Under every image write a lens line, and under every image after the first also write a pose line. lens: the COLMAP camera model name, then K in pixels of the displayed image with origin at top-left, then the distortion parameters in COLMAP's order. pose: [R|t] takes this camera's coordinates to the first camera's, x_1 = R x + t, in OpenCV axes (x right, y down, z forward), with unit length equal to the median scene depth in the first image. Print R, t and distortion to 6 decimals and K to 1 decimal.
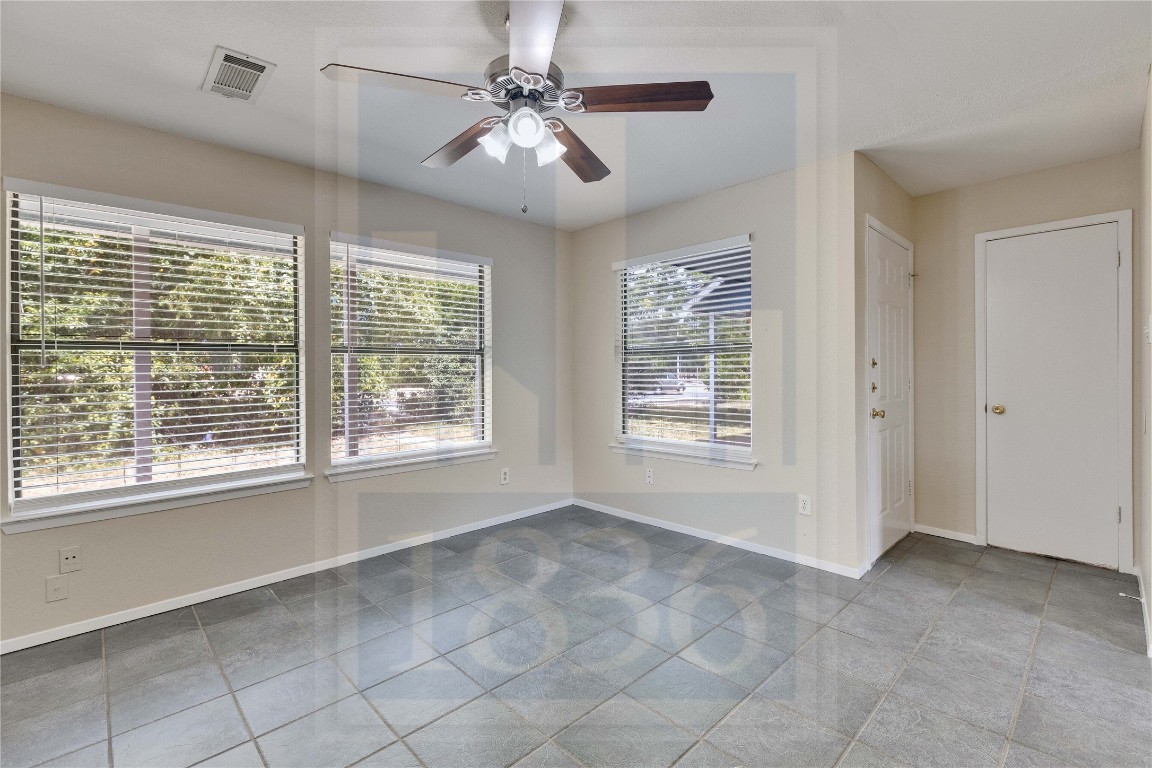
lens RADIAL K [[508.1, 0, 573.5], [0, 508.1, 372.4], [0, 0, 1]] dist [-0.000447, 0.000038]
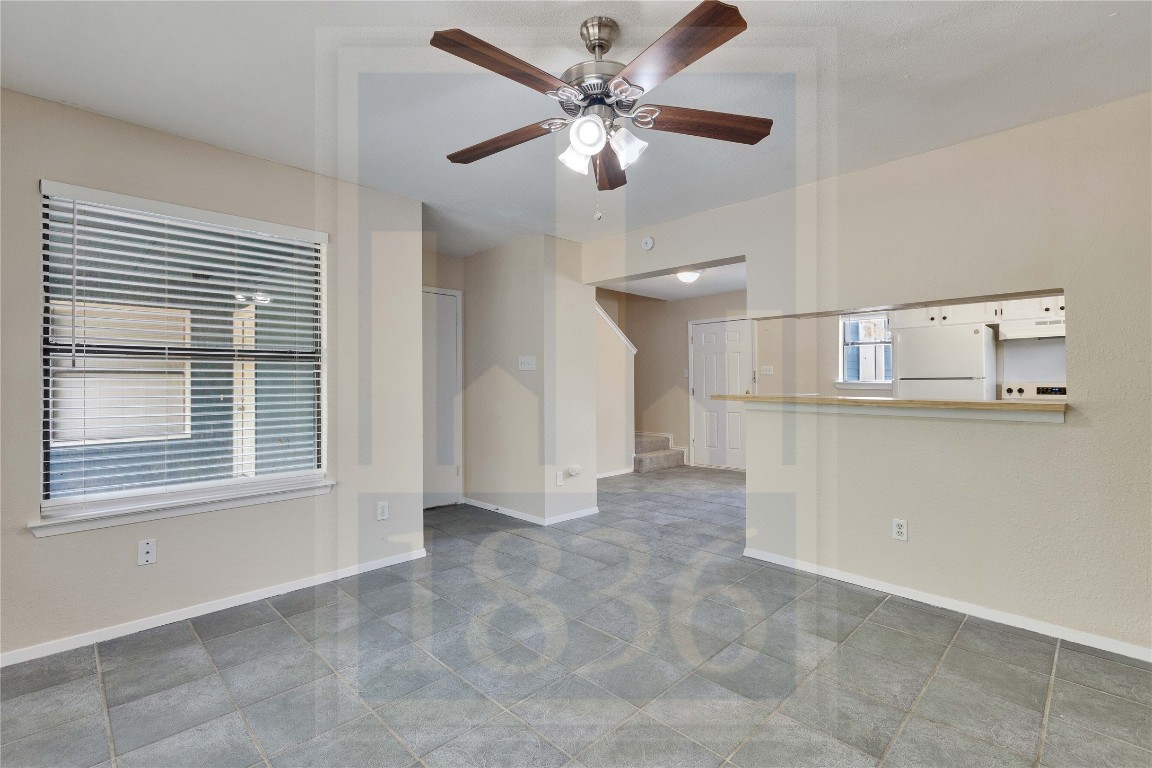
lens RADIAL K [[508.1, 0, 573.5], [0, 508.1, 372.4], [0, 0, 1]] dist [-0.000447, 0.000038]
pose [[0.000961, 0.027094, 0.999632, -0.584017], [0.004391, 0.999623, -0.027098, 0.003743], [-0.999990, 0.004416, 0.000842, 0.574756]]
